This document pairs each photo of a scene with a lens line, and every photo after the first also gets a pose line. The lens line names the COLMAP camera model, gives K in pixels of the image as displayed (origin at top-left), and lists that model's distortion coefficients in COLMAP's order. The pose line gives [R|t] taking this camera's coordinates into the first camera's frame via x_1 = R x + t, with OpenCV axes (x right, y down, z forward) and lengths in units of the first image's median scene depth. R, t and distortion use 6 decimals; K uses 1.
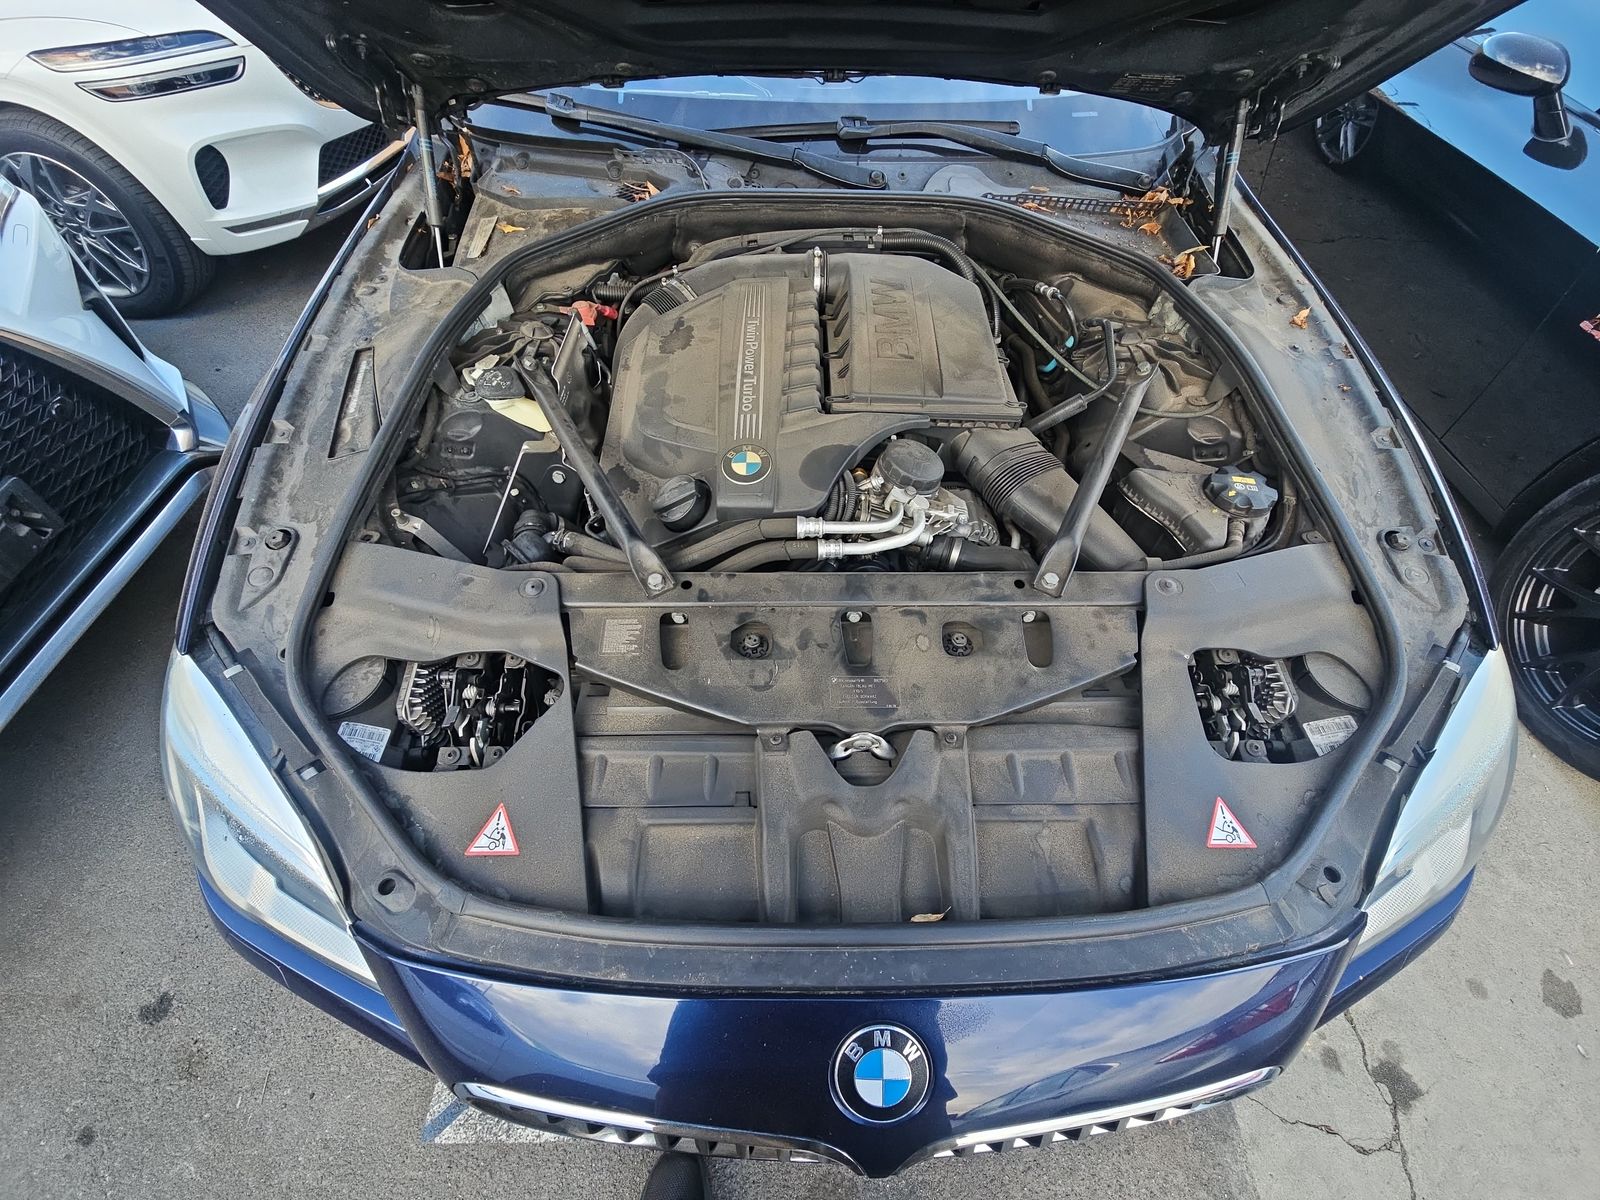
lens RADIAL K [[647.3, 0, 804.3], [0, 647.3, 602.4], [0, 0, 1]] dist [0.033658, -0.023188]
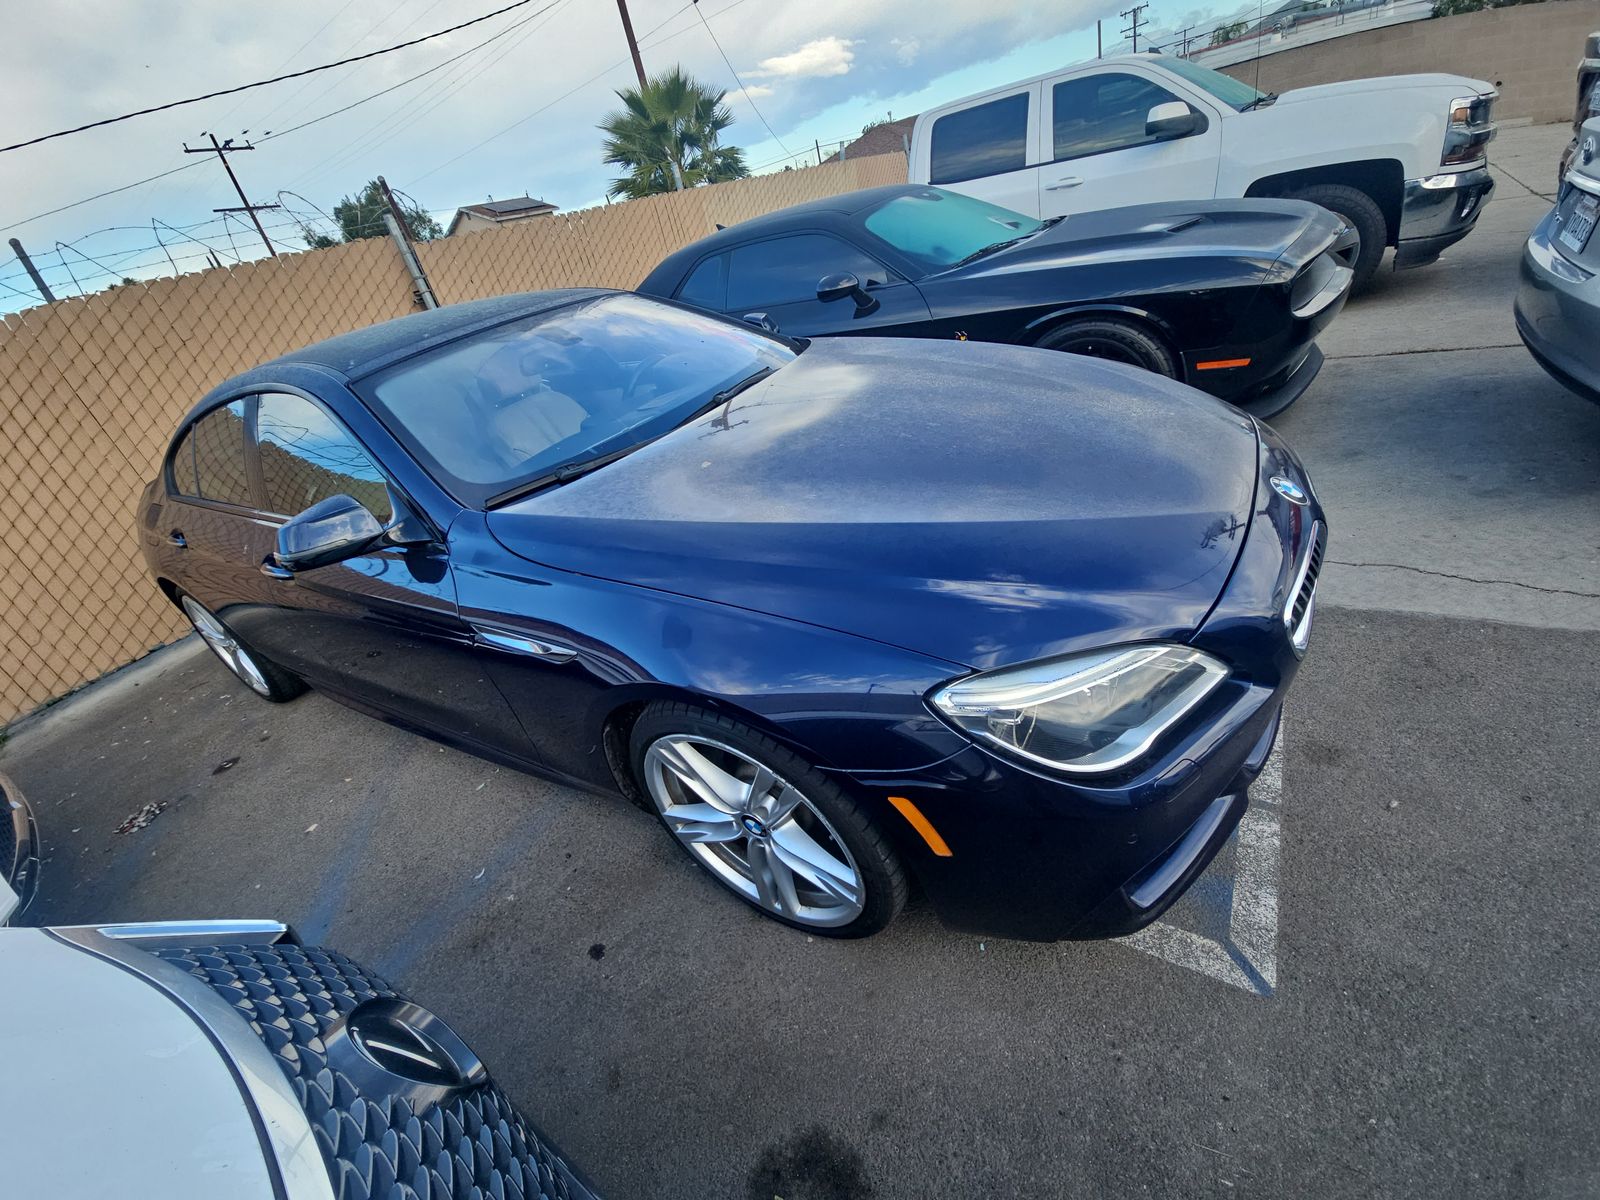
lens RADIAL K [[639.7, 0, 807.9], [0, 639.7, 595.8], [0, 0, 1]] dist [0.012471, -0.010351]
pose [[0.518845, -0.564229, 0.642219, -1.192156], [0.798217, 0.588682, -0.127682, -0.059384], [-0.306021, 0.578878, 0.755812, 0.025983]]
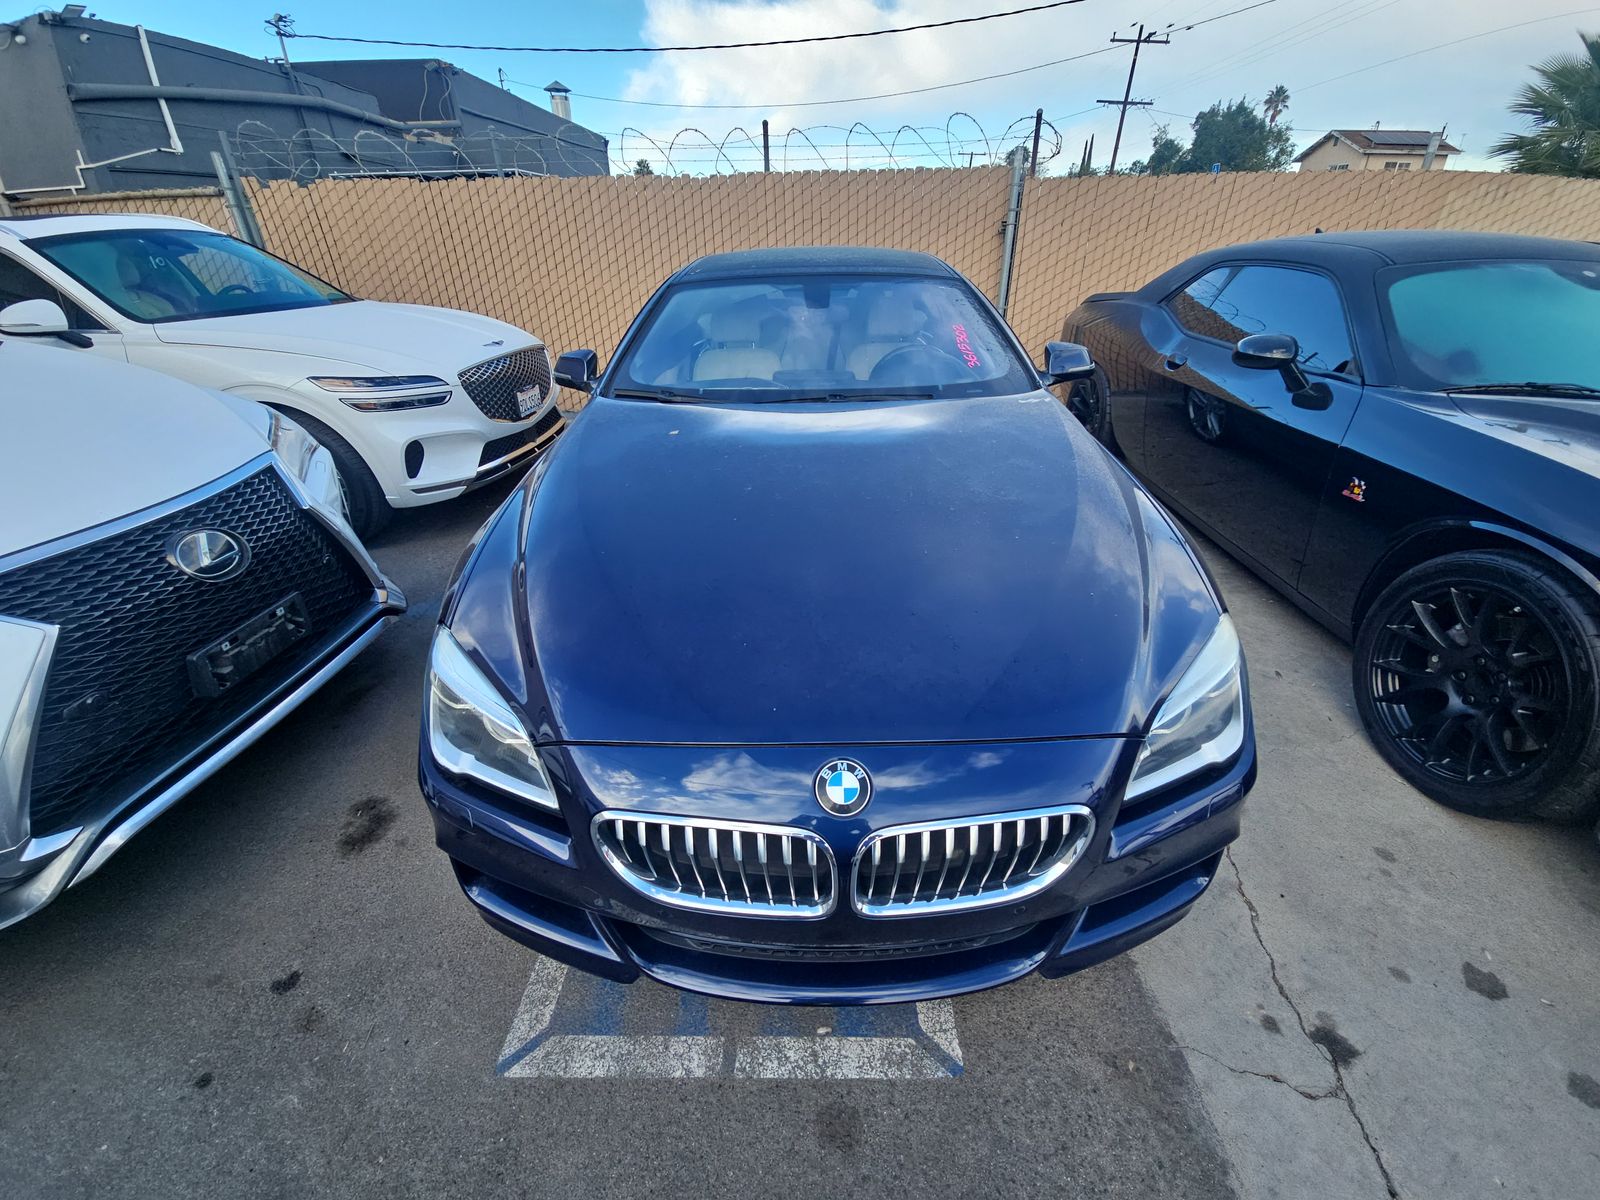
lens RADIAL K [[639.7, 0, 807.9], [0, 639.7, 595.8], [0, 0, 1]] dist [0.012471, -0.010351]
pose [[0.999307, -0.026087, -0.026544, 0.040706], [0.013413, 0.917725, -0.396990, 0.450008], [0.034716, 0.396359, 0.917439, -0.372078]]
